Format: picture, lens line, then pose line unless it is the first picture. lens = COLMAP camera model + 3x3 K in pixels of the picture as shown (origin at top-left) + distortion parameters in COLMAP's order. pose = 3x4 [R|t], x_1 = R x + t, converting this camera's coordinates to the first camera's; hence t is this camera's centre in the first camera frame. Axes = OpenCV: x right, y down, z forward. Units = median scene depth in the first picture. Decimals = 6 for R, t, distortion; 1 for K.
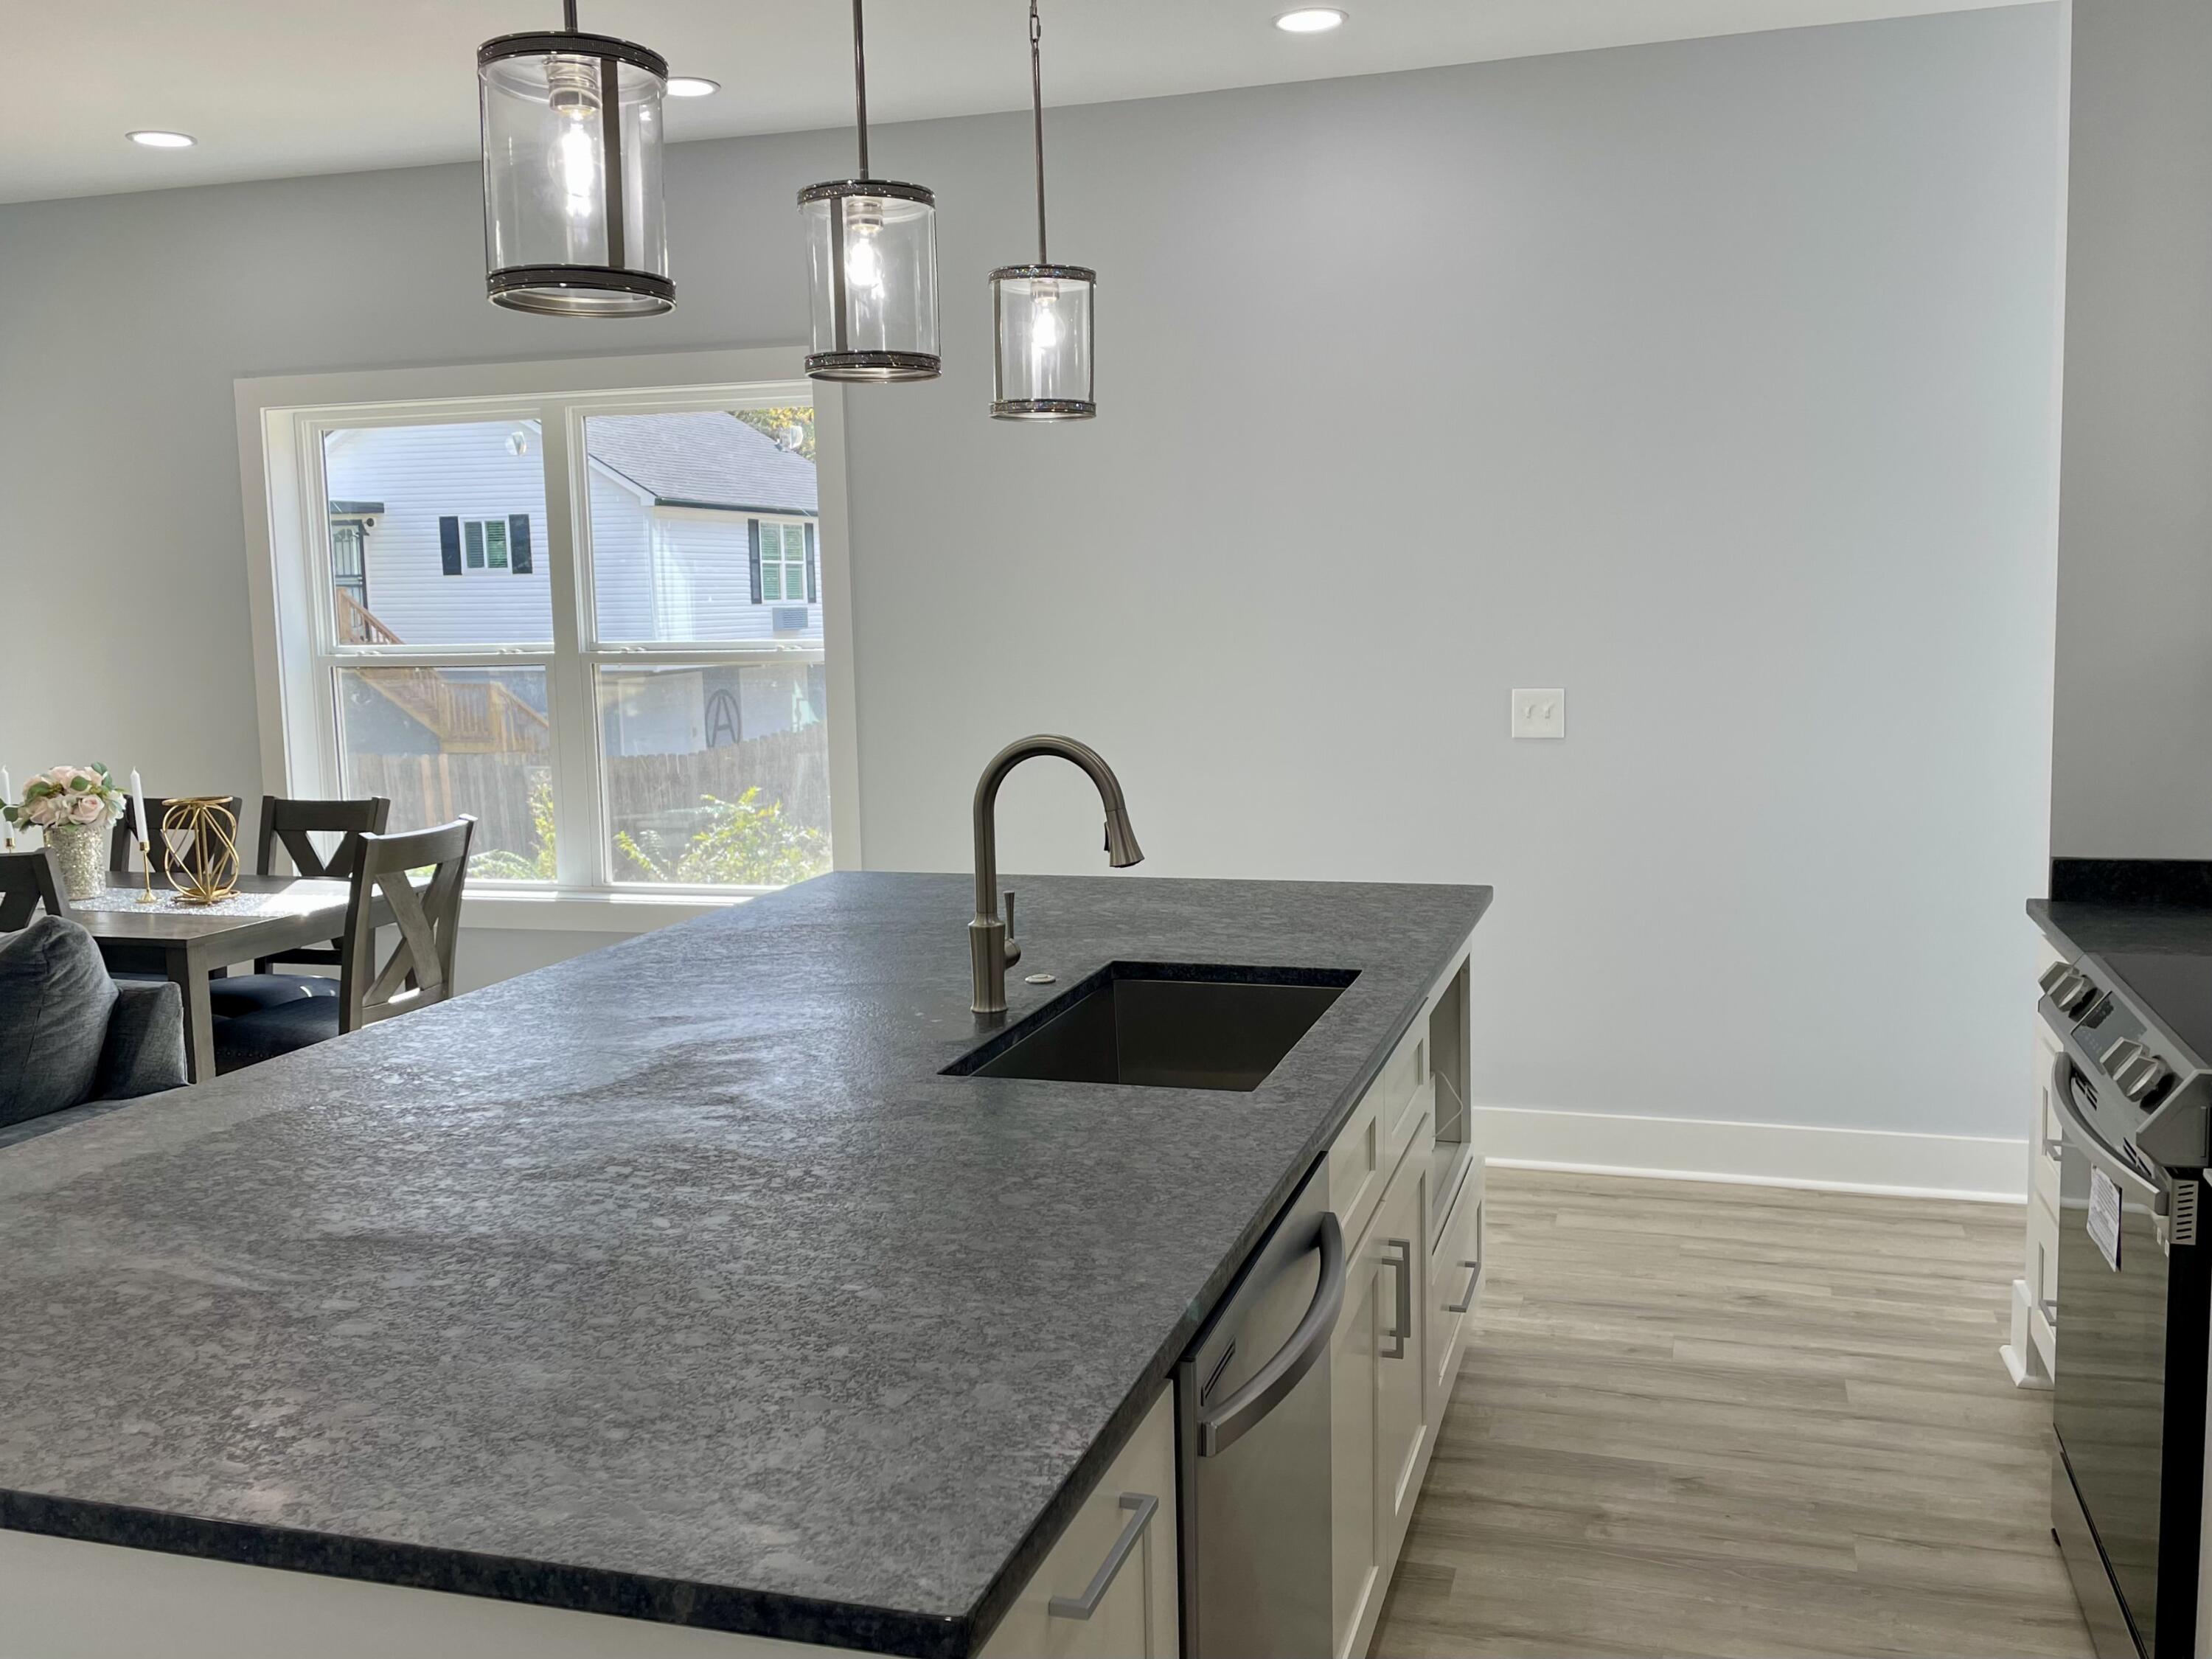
lens RADIAL K [[1921.8, 0, 1111.7], [0, 1921.8, 830.2], [0, 0, 1]] dist [0.068935, -0.080217]
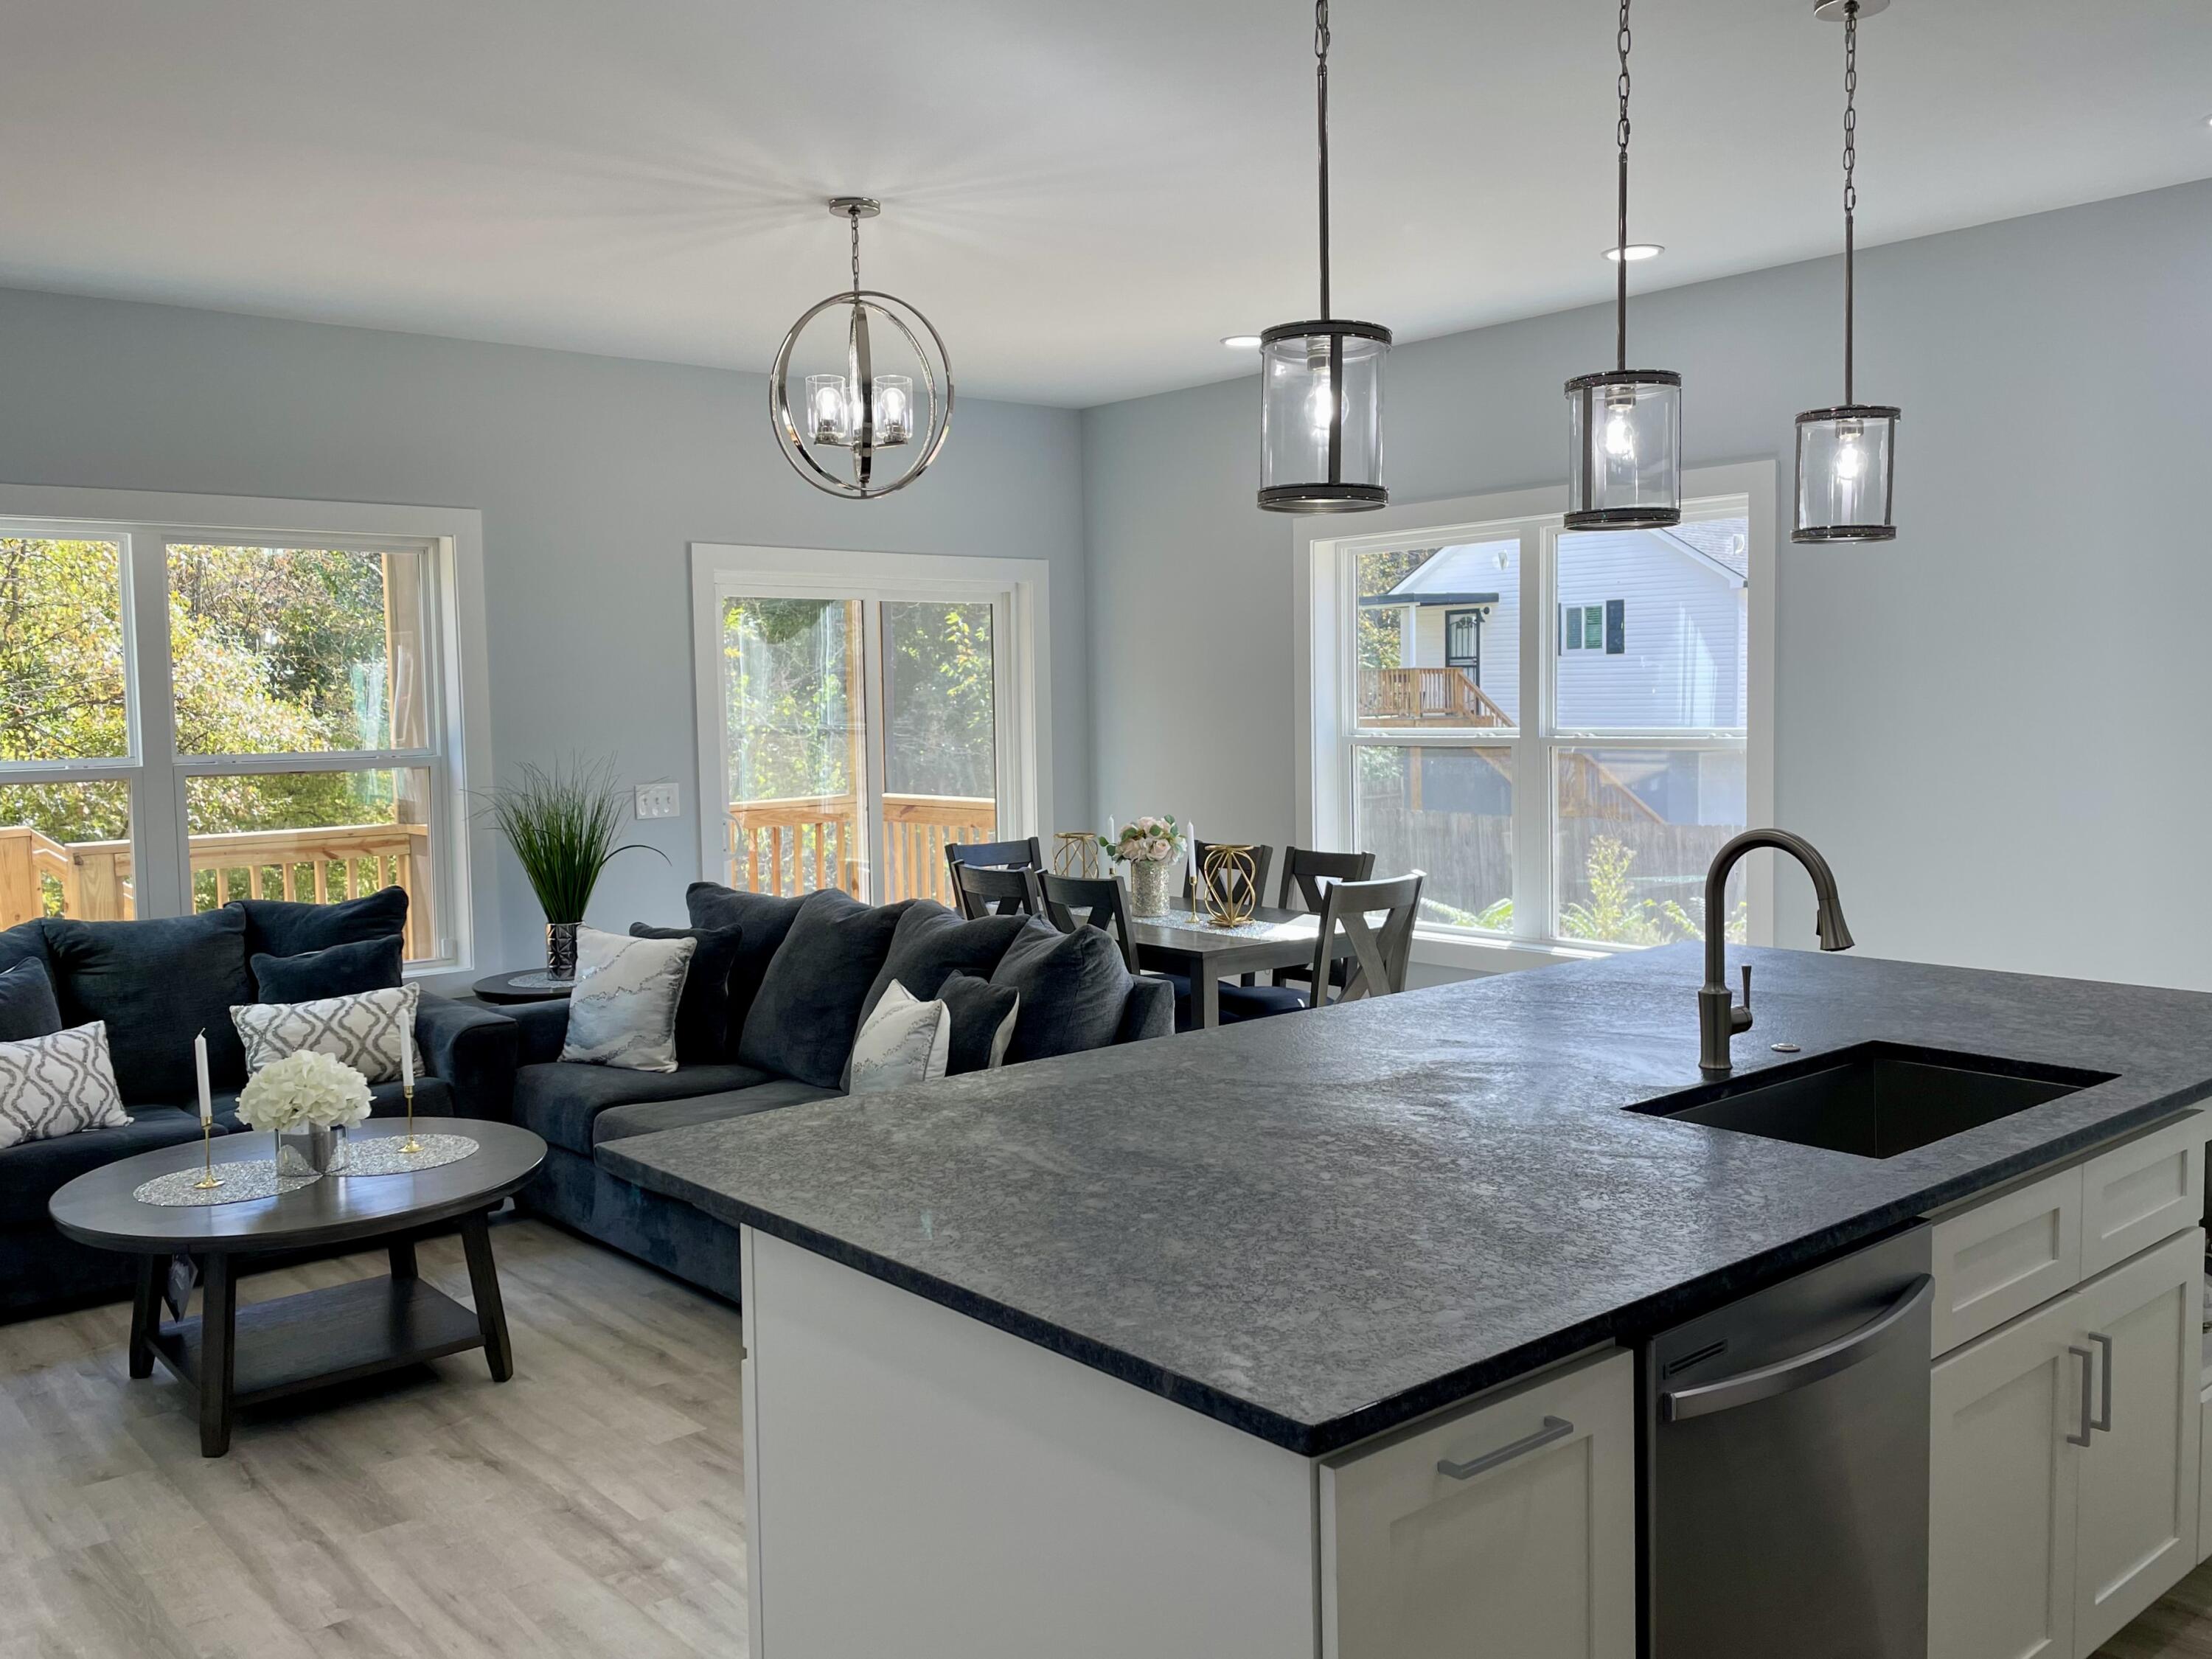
lens RADIAL K [[1721.9, 0, 1091.0], [0, 1721.9, 835.9], [0, 0, 1]] dist [0.086553, -0.092938]
pose [[0.849126, 0.048394, -0.525969, 0.179357], [-0.064748, 0.997821, -0.012720, -0.006961], [0.524207, 0.044856, 0.850408, -0.094202]]
